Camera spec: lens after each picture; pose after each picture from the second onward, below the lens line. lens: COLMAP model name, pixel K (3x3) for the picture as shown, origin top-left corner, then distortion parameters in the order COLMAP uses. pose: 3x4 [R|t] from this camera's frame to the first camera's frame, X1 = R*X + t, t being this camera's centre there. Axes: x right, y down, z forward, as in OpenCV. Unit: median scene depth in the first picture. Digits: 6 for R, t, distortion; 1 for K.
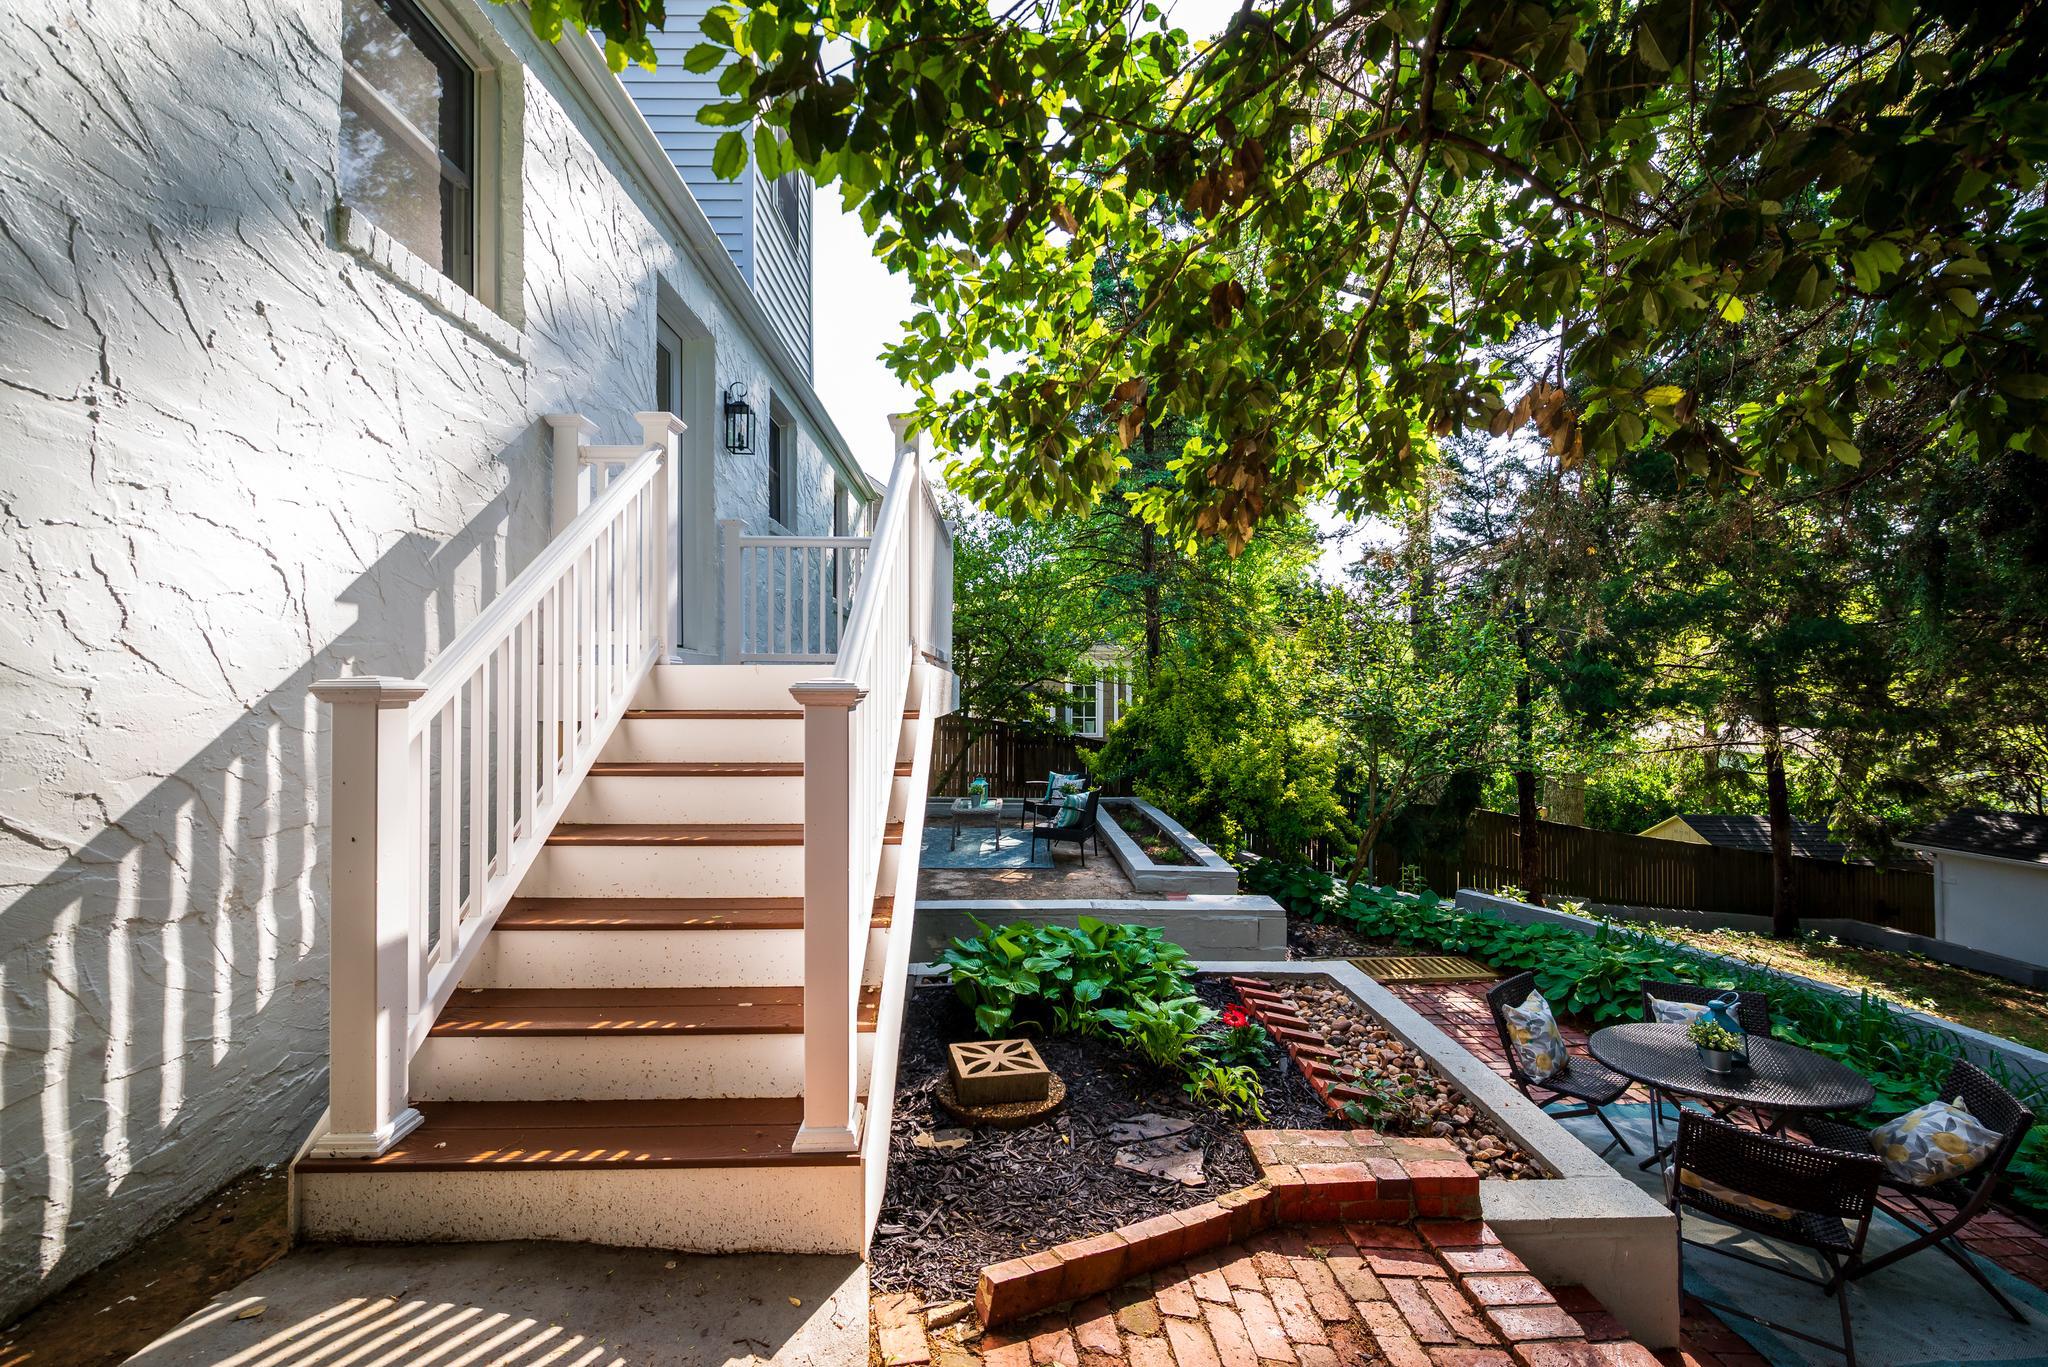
lens RADIAL K [[790.9, 0, 1024.0], [0, 790.9, 683.5], [0, 0, 1]] dist [0.000195, 0.000042]
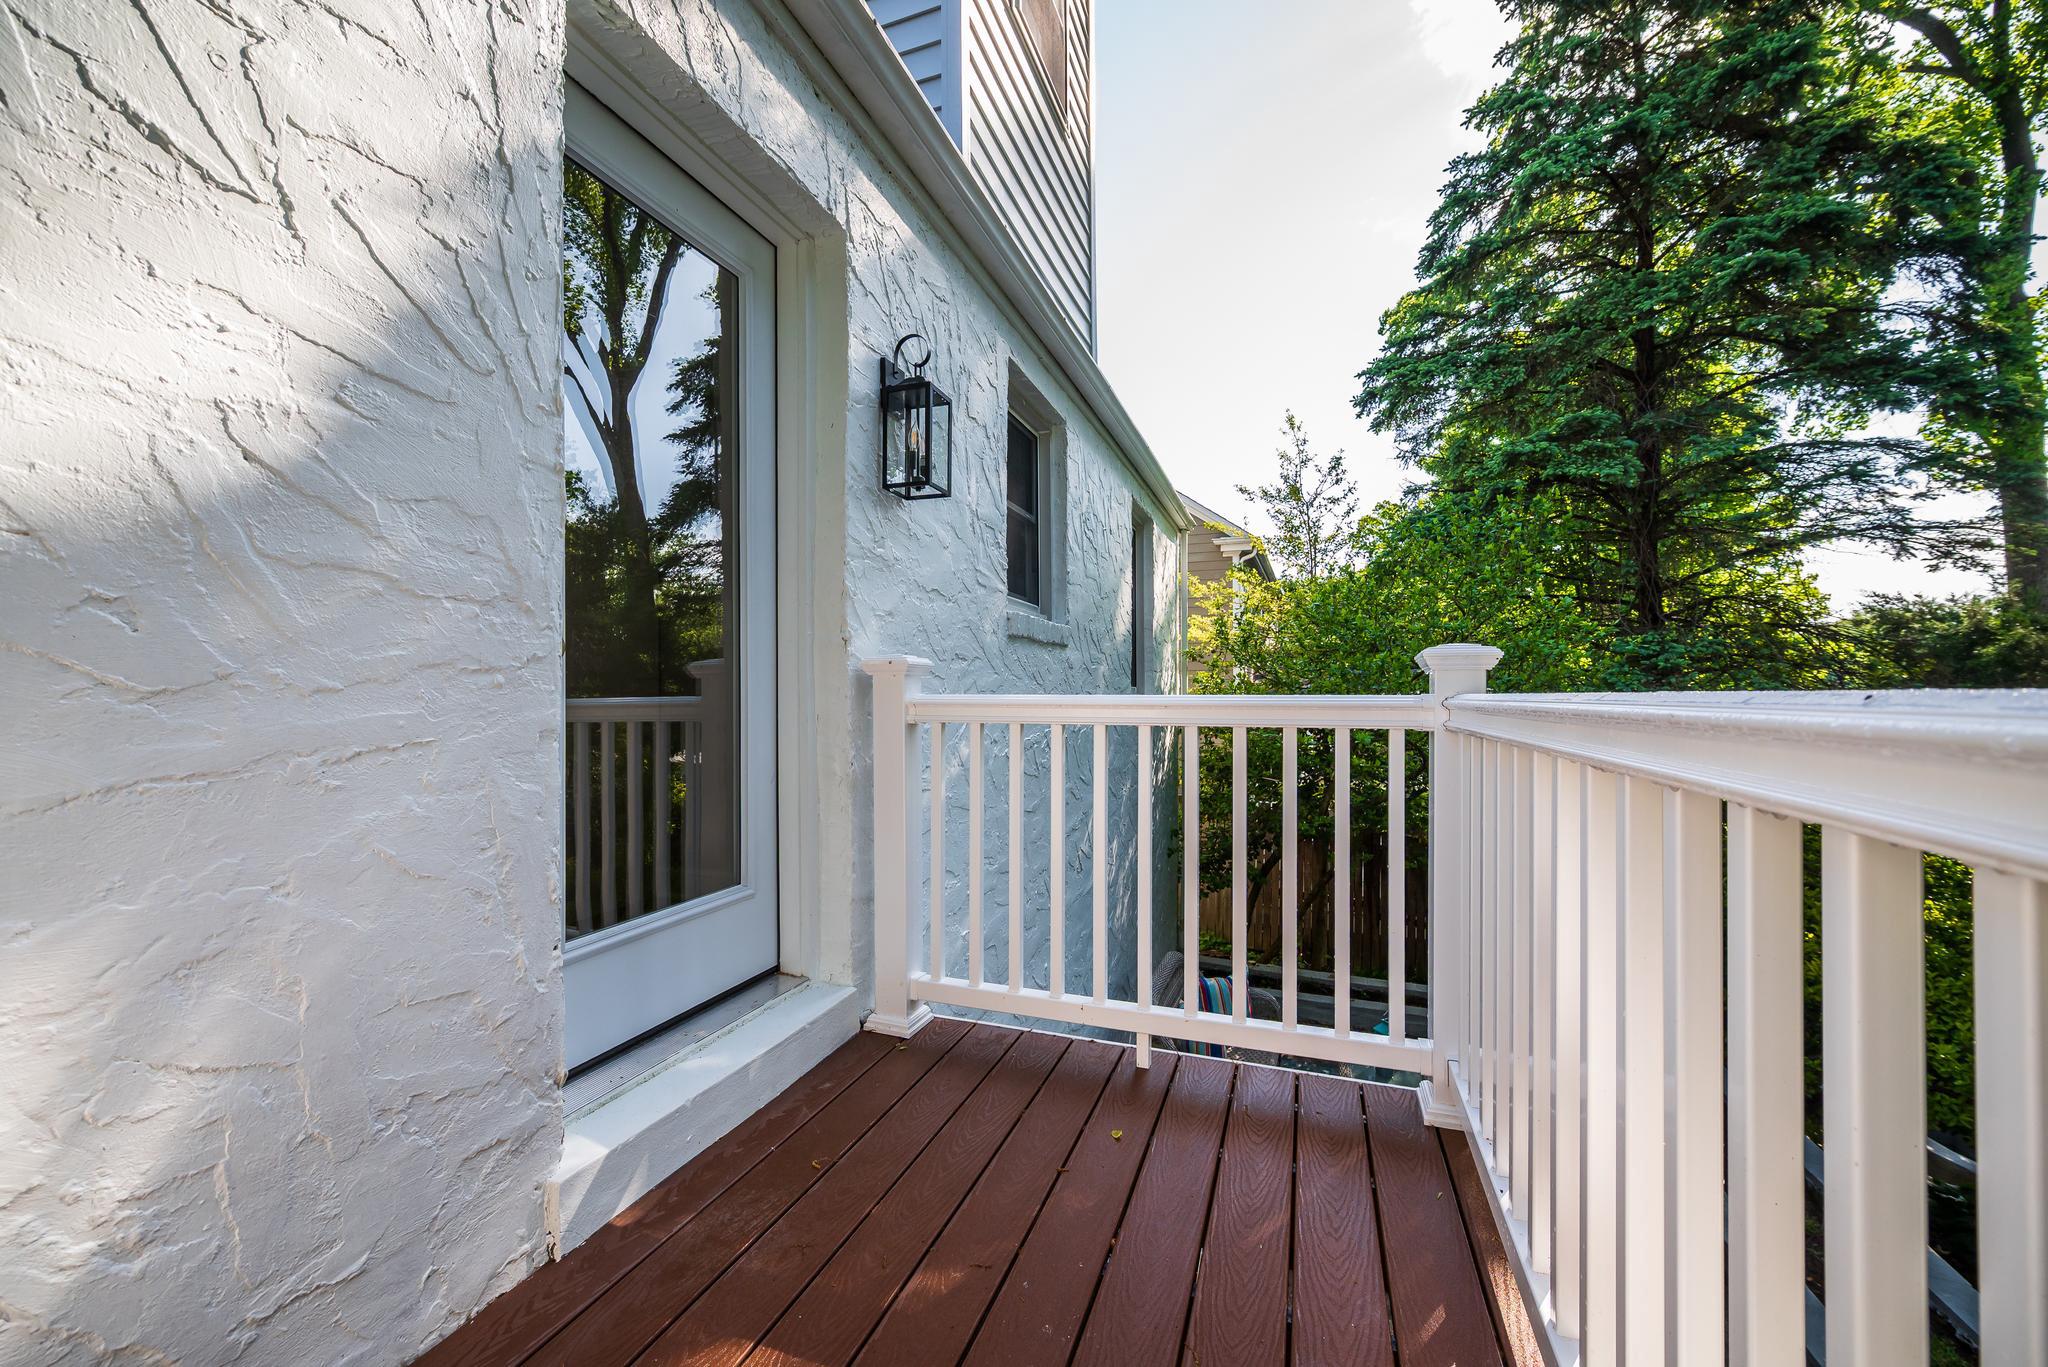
lens RADIAL K [[790.9, 0, 1024.0], [0, 790.9, 683.5], [0, 0, 1]] dist [0.000195, 0.000042]
pose [[0.930210, -0.004661, -0.366998, -0.119752], [0.003890, 0.999988, -0.002840, -0.155906], [0.367007, 0.001214, 0.930217, 0.513531]]
